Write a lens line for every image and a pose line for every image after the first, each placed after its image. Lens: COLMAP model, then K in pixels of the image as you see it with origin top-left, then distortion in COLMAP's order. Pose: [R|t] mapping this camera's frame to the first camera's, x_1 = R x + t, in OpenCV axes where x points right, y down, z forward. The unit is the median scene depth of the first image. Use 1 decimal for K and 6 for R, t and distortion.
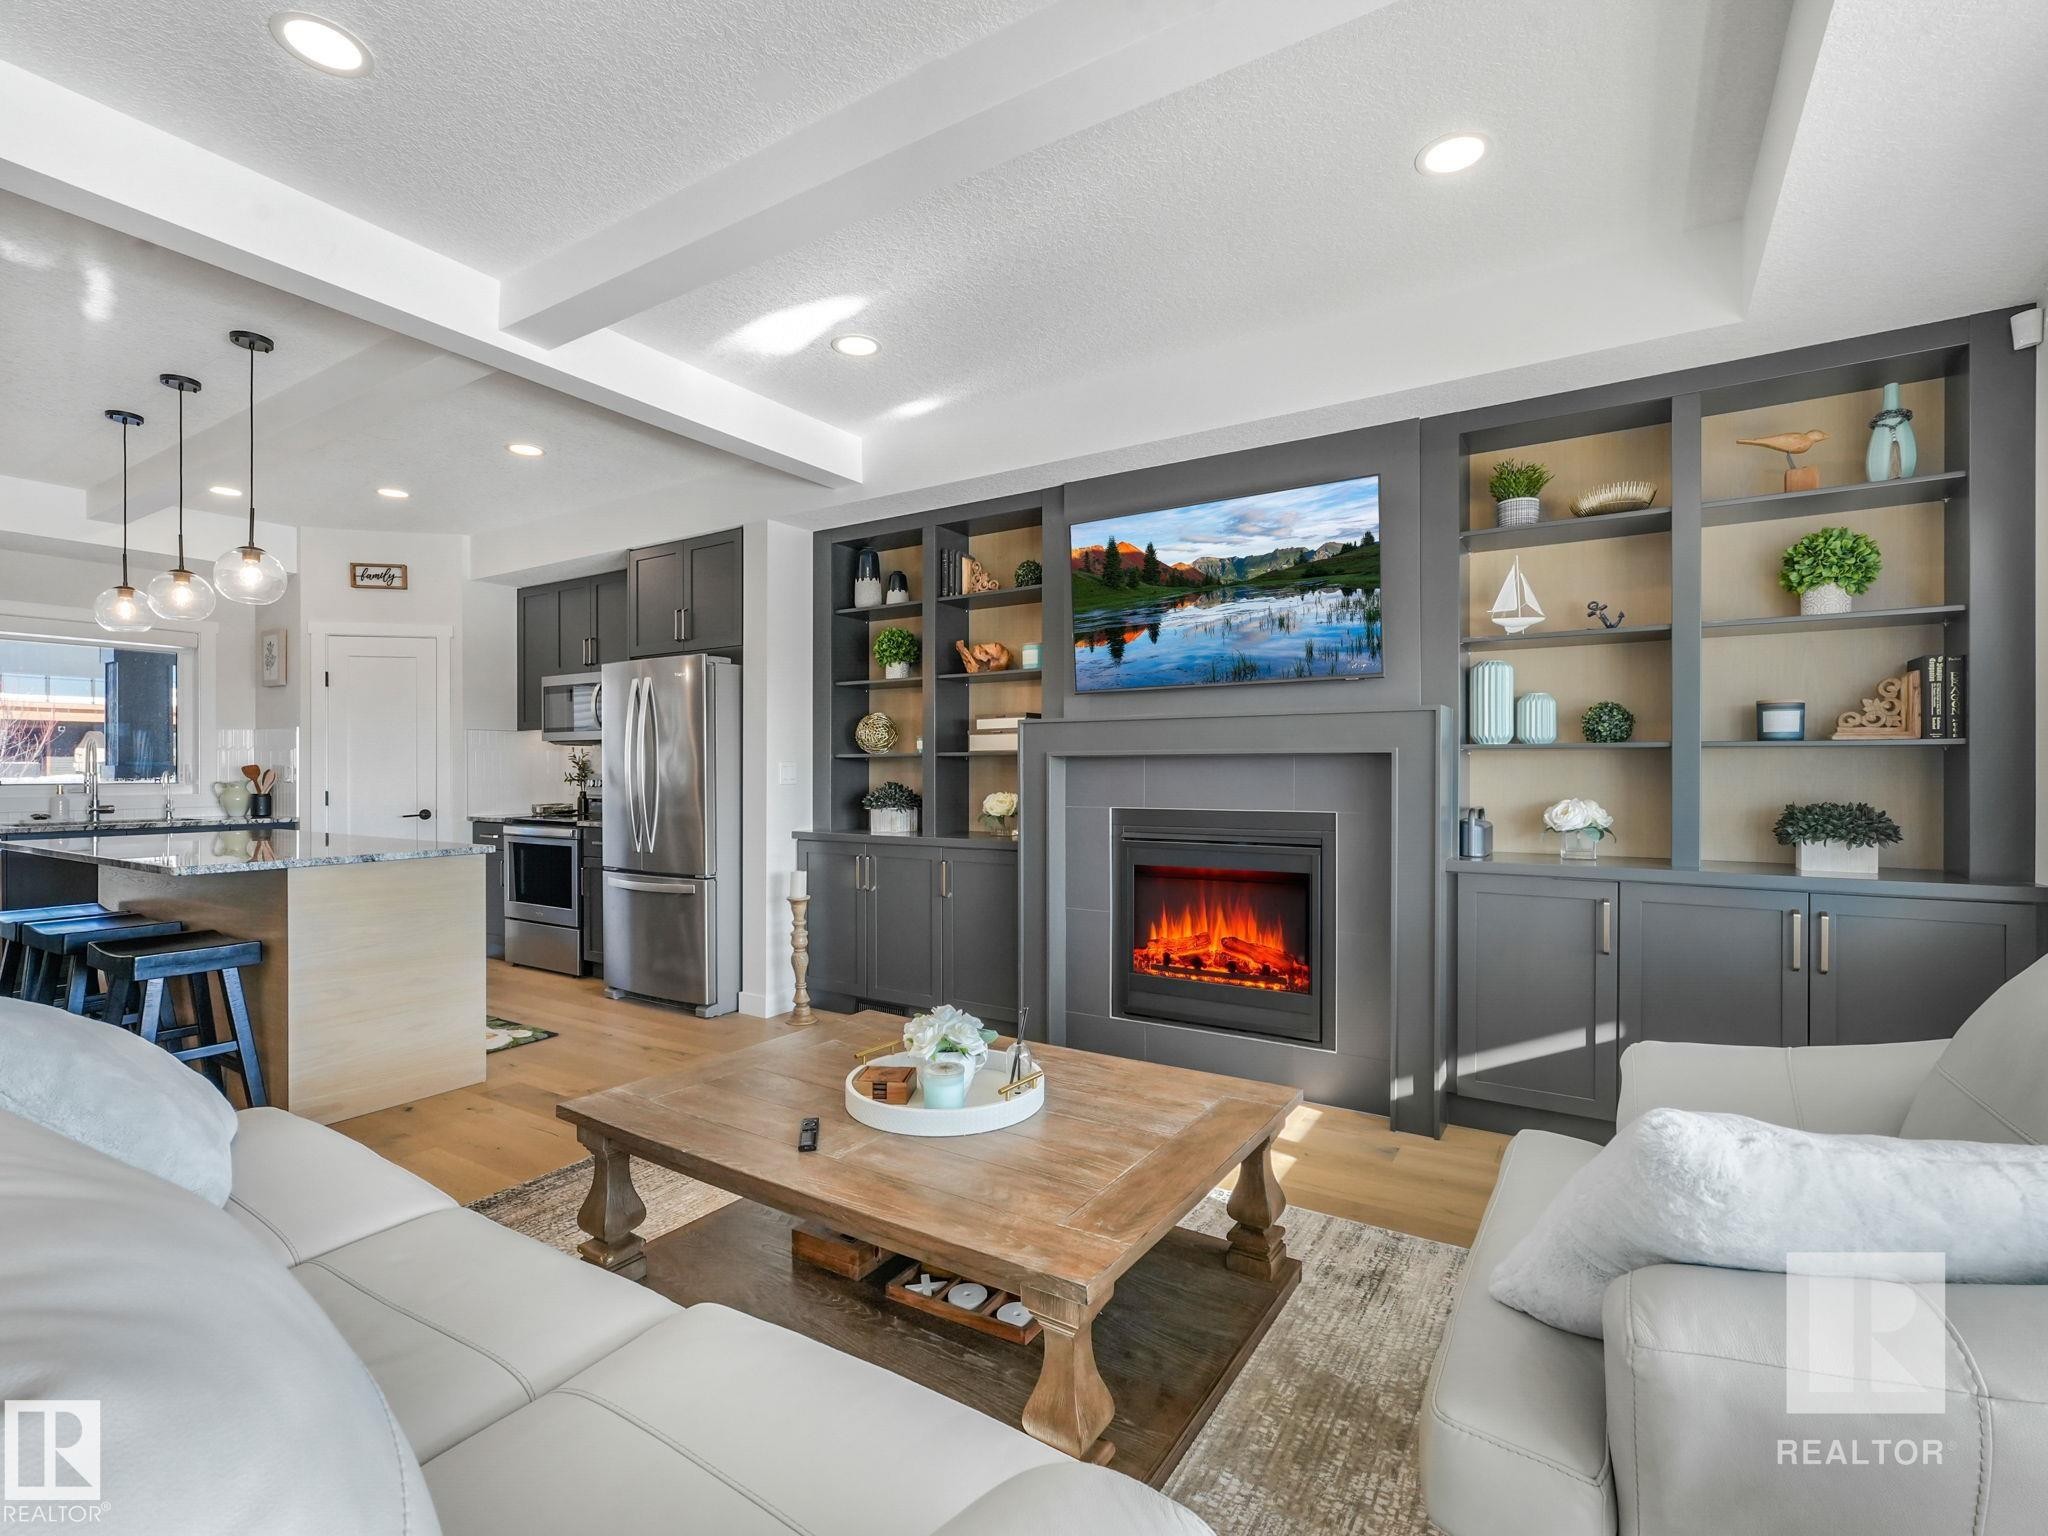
lens RADIAL K [[943.2, 0, 1025.7], [0, 943.2, 778.1], [0, 0, 1]] dist [-0.002870, -0.000041]
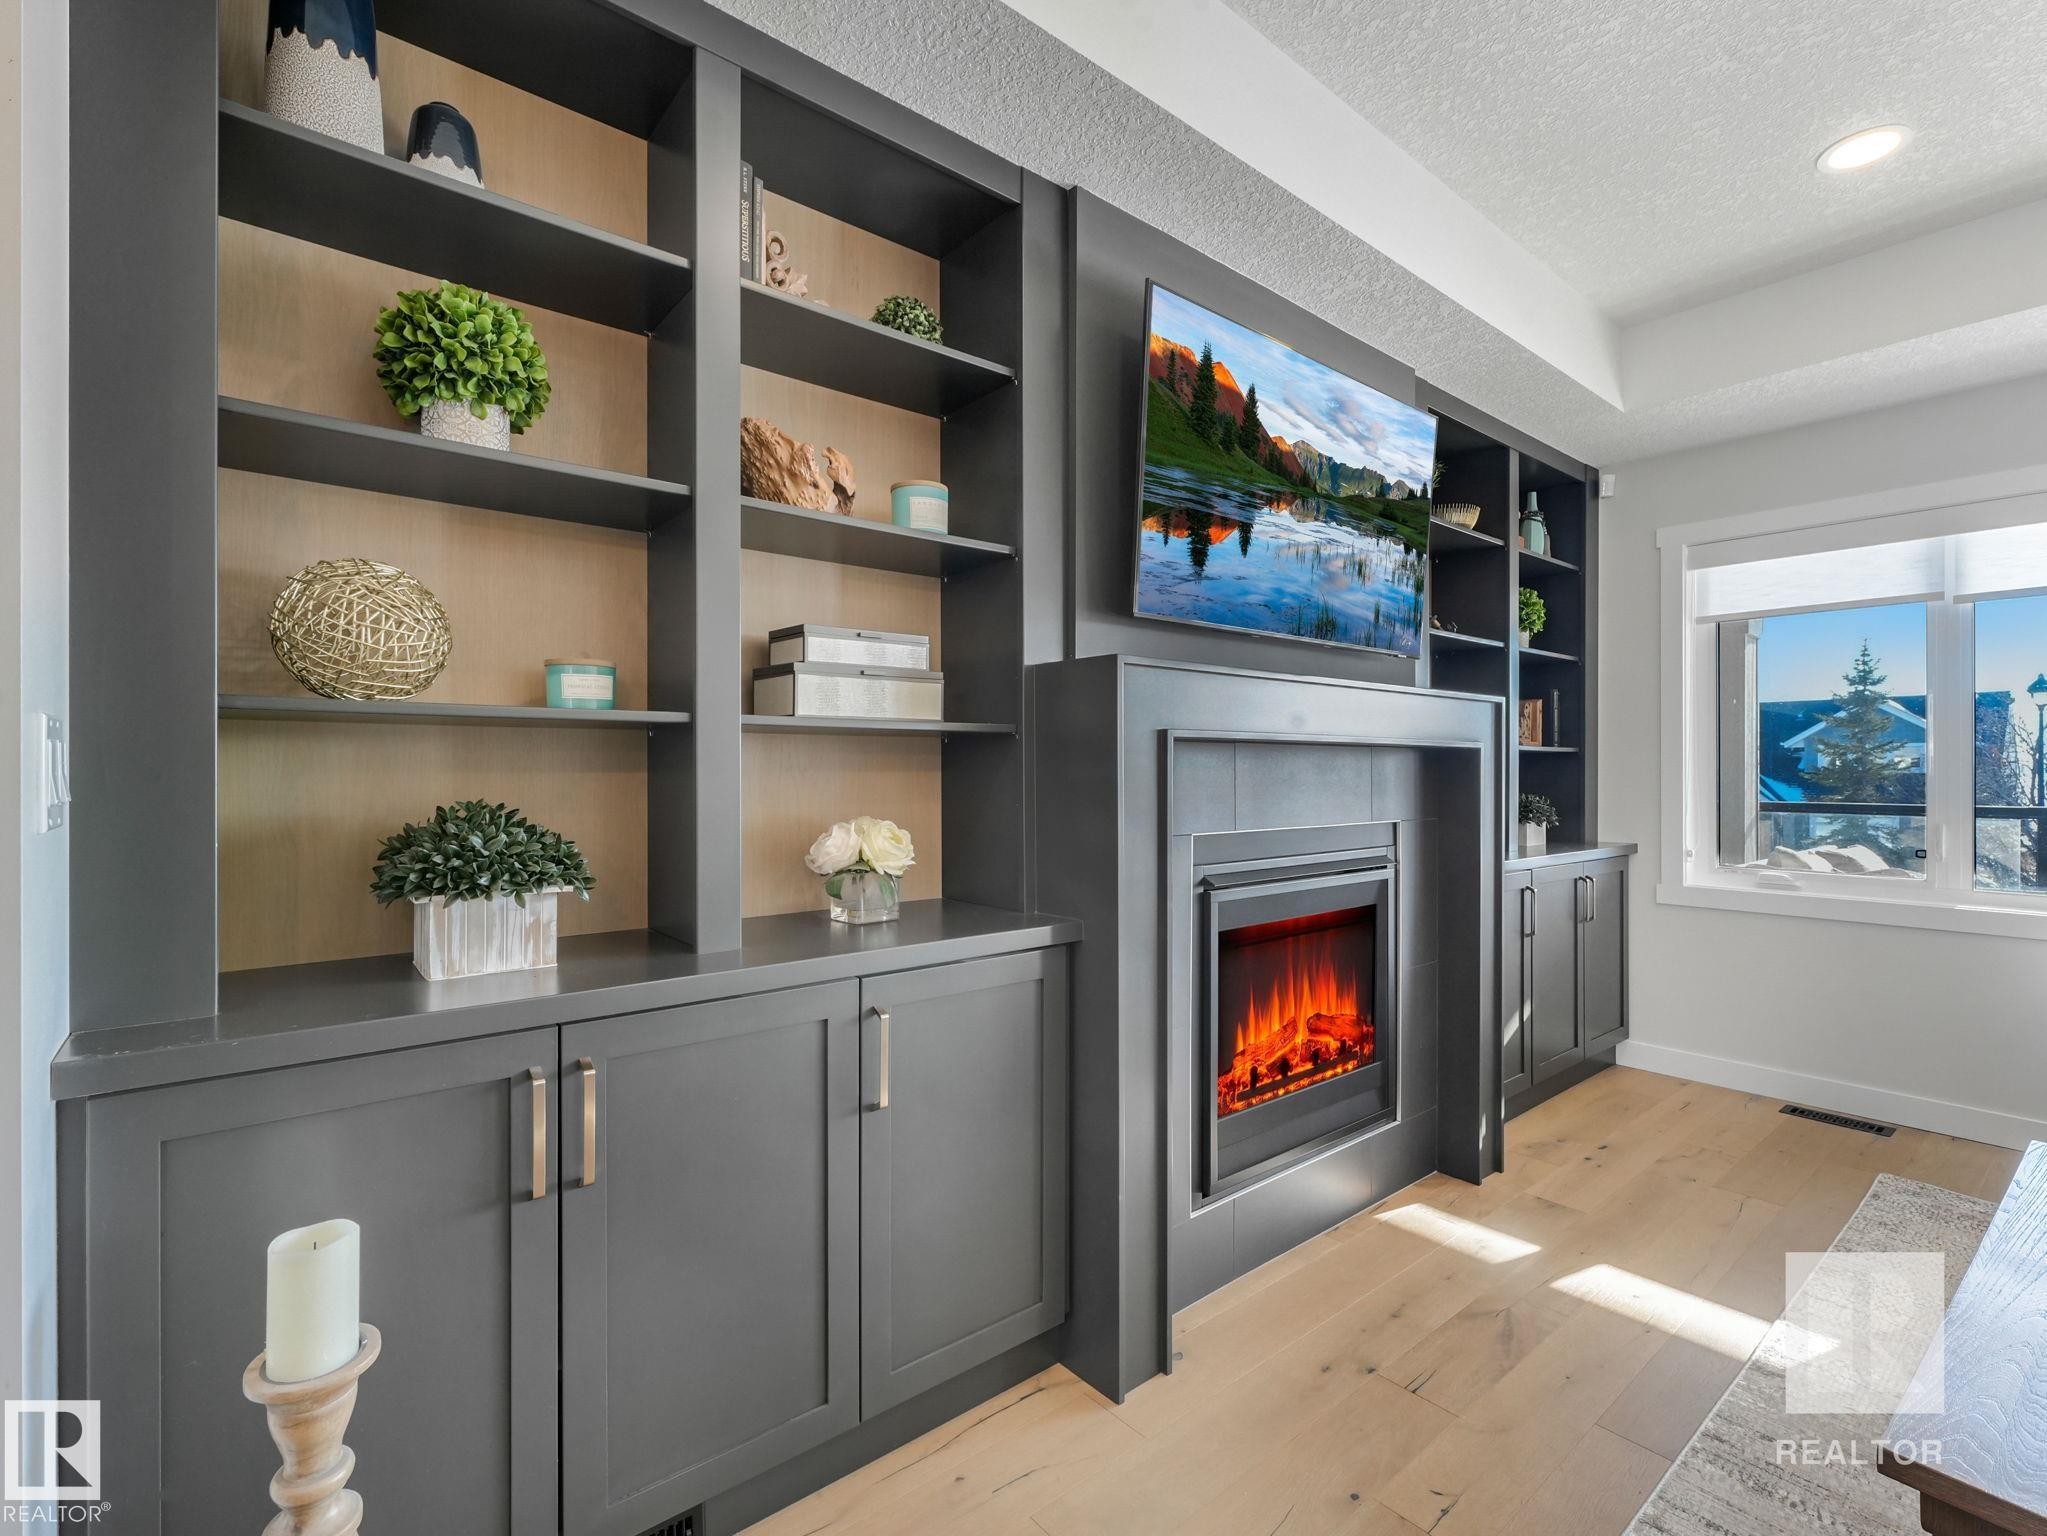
lens RADIAL K [[921.7, 0, 1003.1], [0, 921.7, 771.5], [0, 0, 1]] dist [0.003482, 0.000312]
pose [[0.336987, -0.005223, 0.941495, -0.475714], [-0.003710, 0.999969, 0.006875, -0.010307], [-0.941502, -0.005810, 0.336958, 0.968599]]
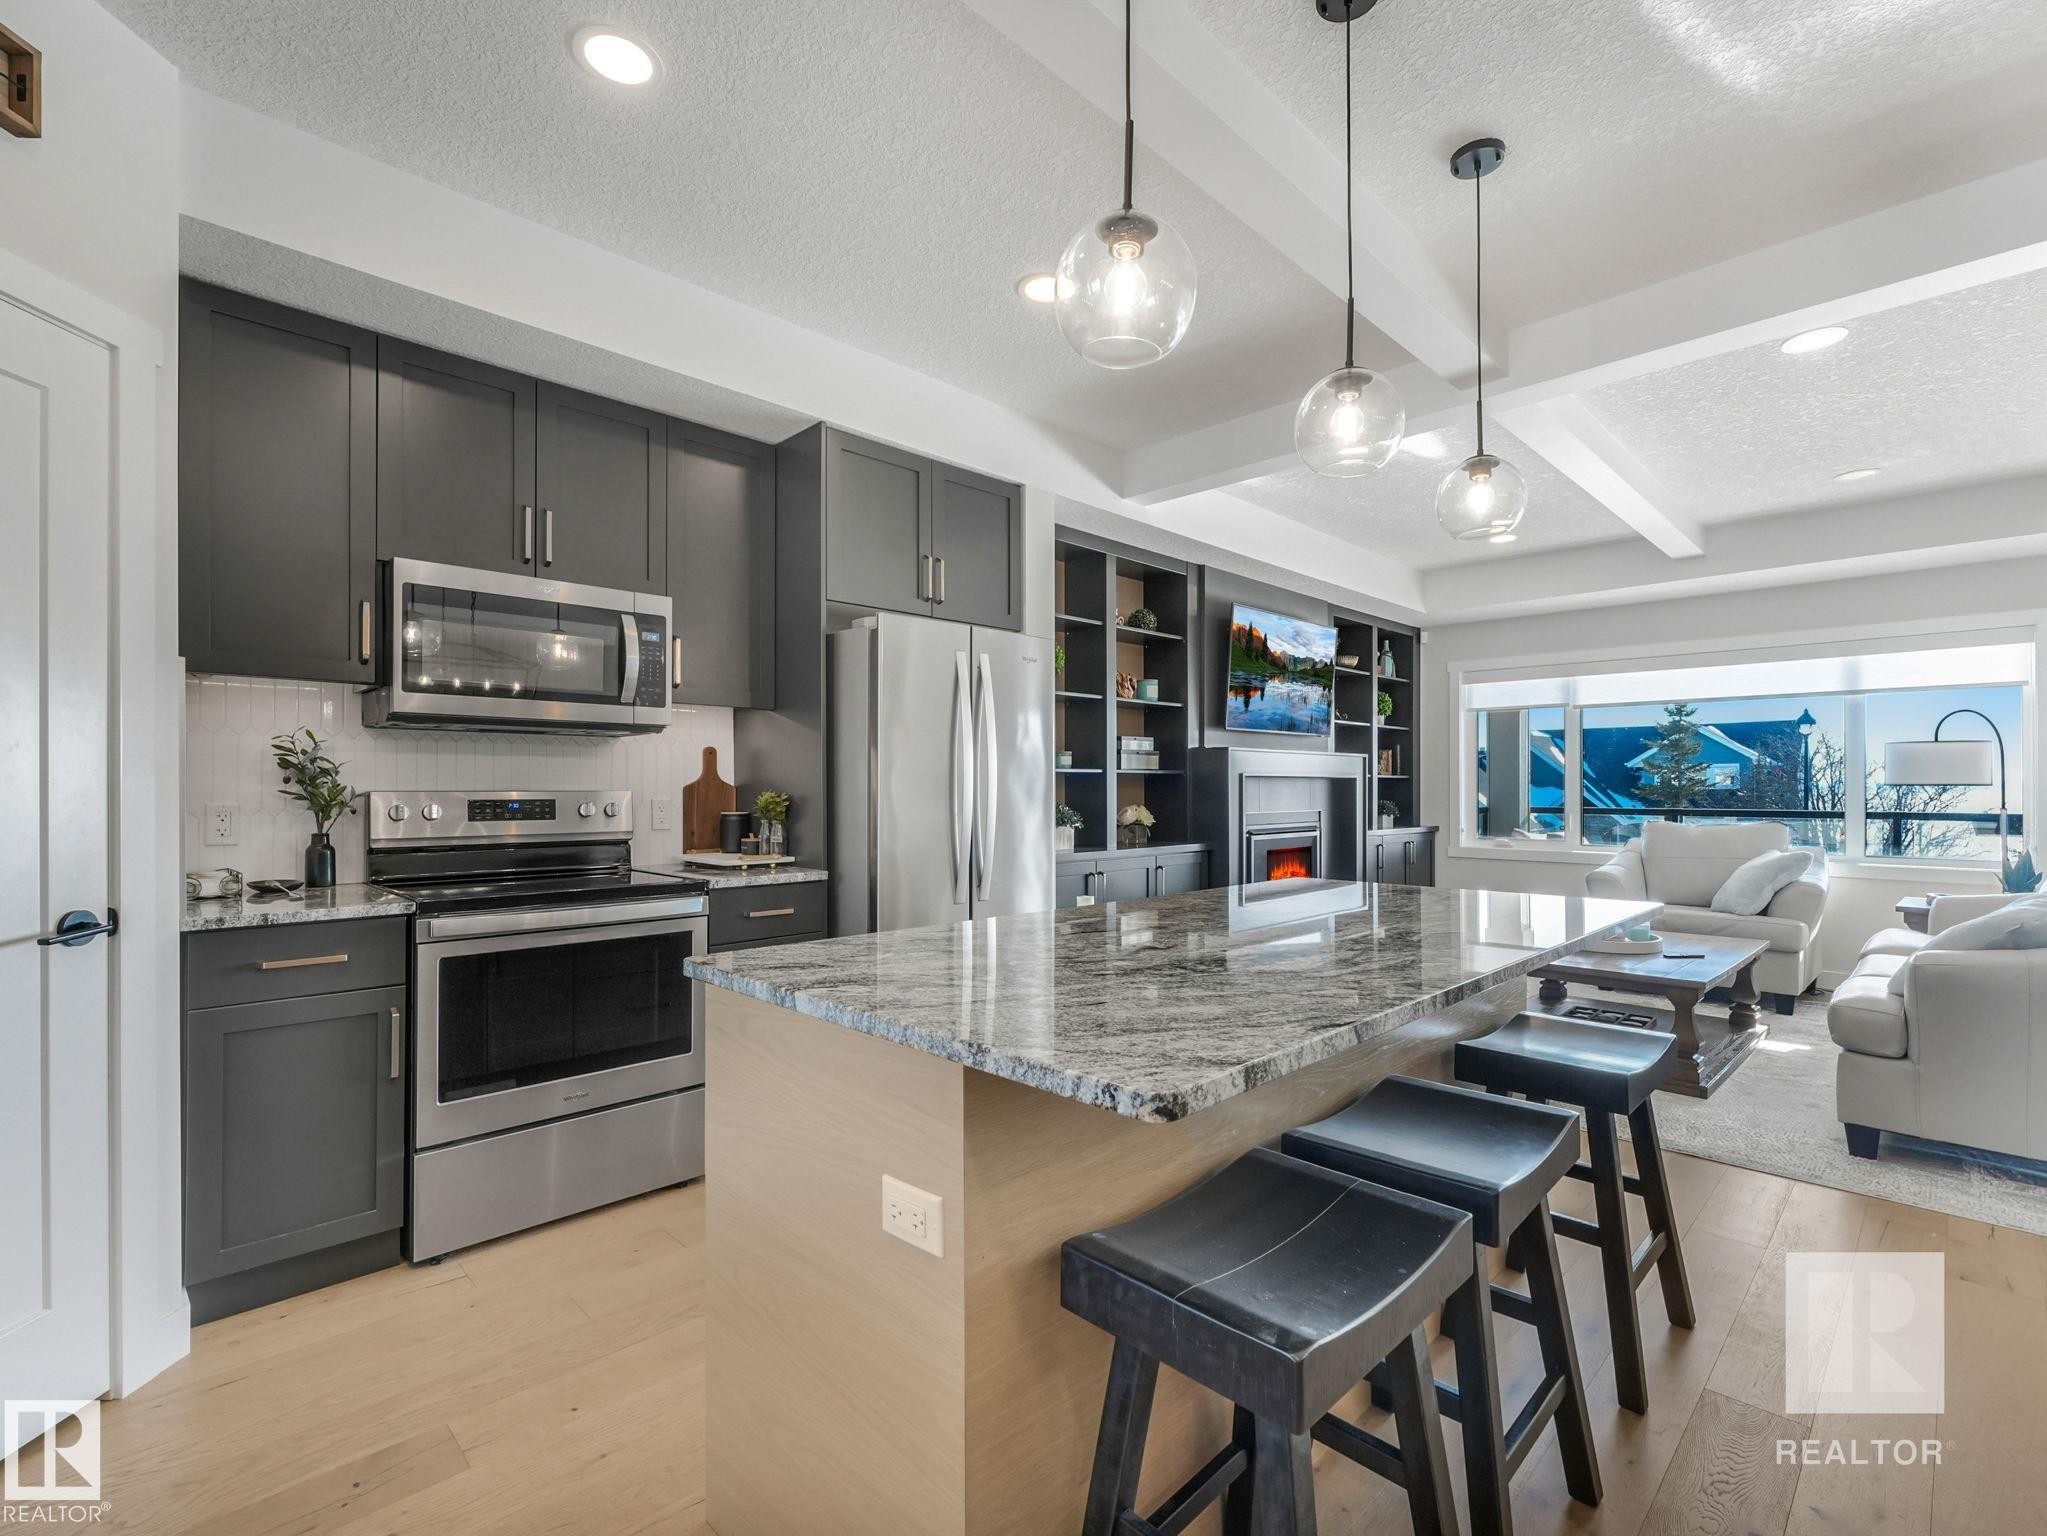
lens RADIAL K [[942.8, 0, 1025.2], [0, 942.8, 778.1], [0, 0, 1]] dist [-0.002870, -0.000041]
pose [[0.228303, 0.005057, 0.973577, -1.411635], [-0.004076, 0.999983, -0.004238, -0.015299], [-0.973582, -0.003001, 0.228320, 1.047816]]
